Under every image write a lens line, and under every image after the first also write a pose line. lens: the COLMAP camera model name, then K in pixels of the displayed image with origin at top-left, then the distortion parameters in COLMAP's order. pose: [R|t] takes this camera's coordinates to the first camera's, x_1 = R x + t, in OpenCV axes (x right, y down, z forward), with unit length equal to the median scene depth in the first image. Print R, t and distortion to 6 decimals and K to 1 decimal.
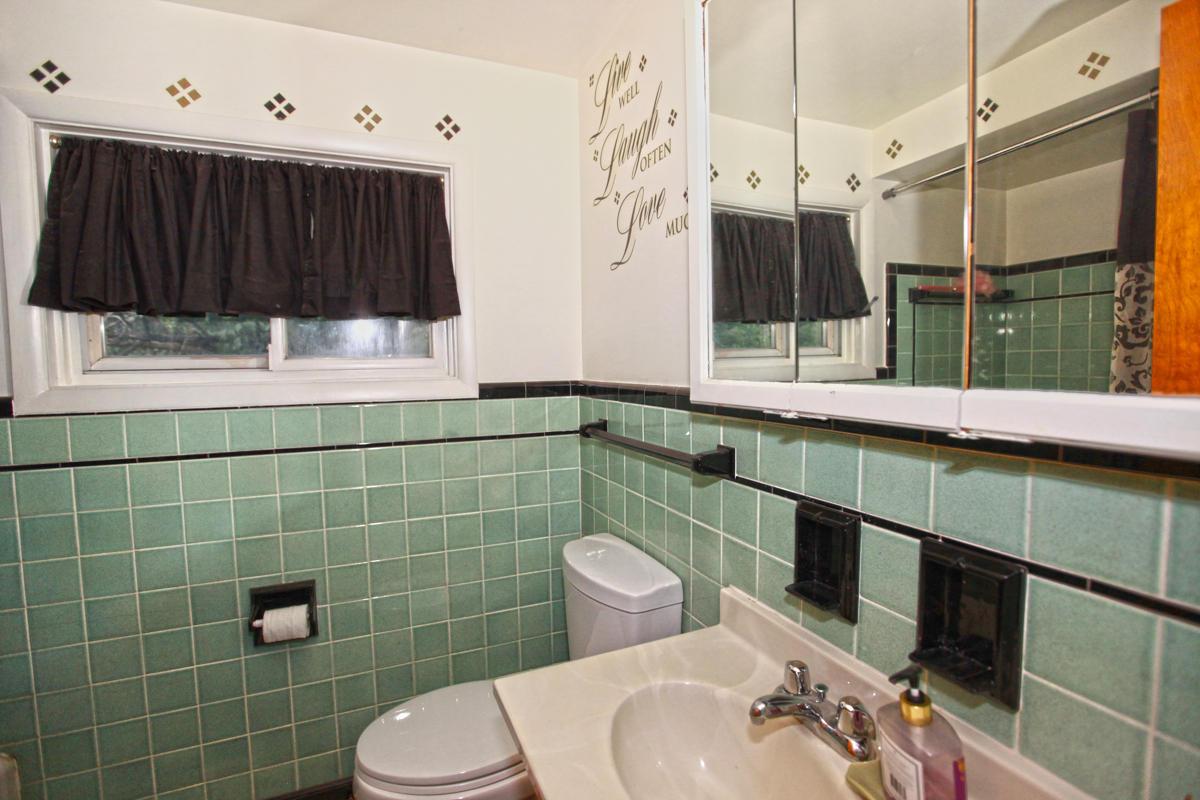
lens RADIAL K [[544.1, 0, 592.6], [0, 544.1, 399.0], [0, 0, 1]] dist [-0.056746, 0.019038]
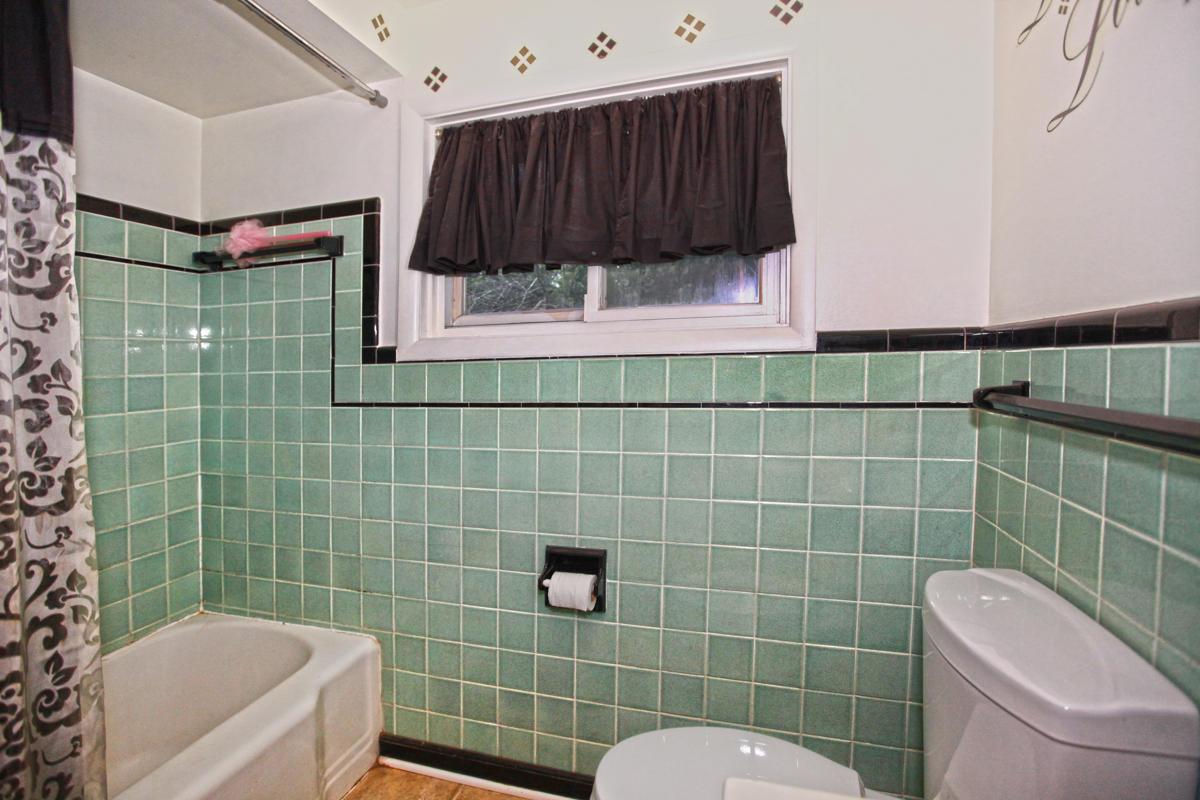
lens RADIAL K [[544.1, 0, 592.6], [0, 544.1, 399.0], [0, 0, 1]] dist [-0.056746, 0.019038]
pose [[0.771762, 0.037331, -0.634814, 0.026063], [-0.031231, 0.999296, 0.020796, 0.063641], [0.635144, 0.003776, 0.772385, 0.265846]]
